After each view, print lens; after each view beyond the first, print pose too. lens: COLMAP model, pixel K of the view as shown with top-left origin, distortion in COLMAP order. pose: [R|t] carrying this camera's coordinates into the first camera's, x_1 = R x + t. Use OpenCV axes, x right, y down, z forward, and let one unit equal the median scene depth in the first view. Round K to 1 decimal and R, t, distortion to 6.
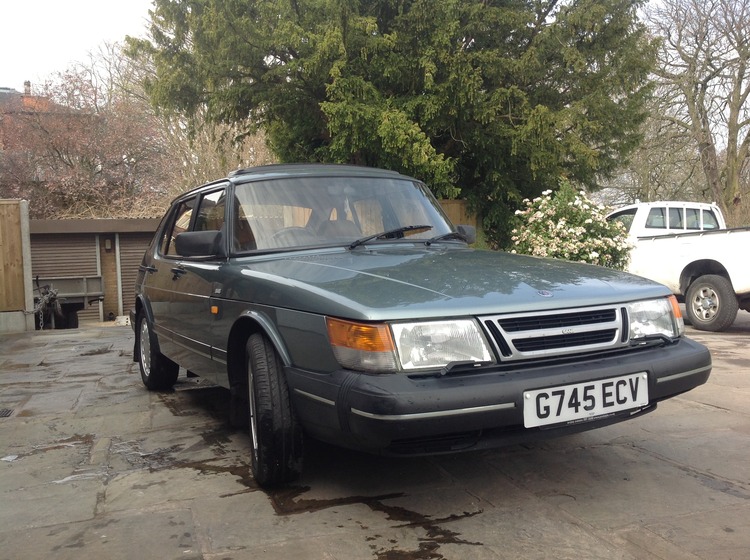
lens RADIAL K [[763.3, 0, 375.0], [0, 763.3, 280.0], [0, 0, 1]] dist [0.171316, -0.003970]
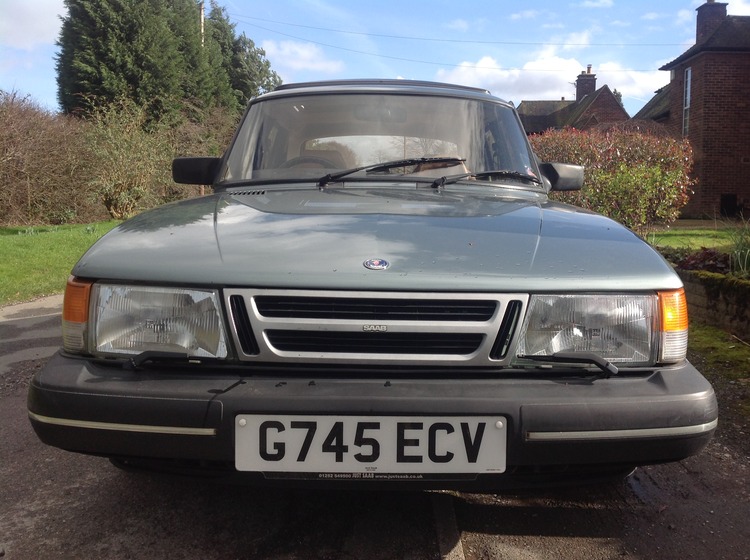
lens RADIAL K [[763.3, 0, 375.0], [0, 763.3, 280.0], [0, 0, 1]] dist [0.171316, -0.003970]
pose [[0.859120, 0.106621, -0.500545, 0.566859], [-0.070318, 0.993374, 0.090907, -0.027113], [0.506921, -0.042903, 0.860924, 0.498044]]
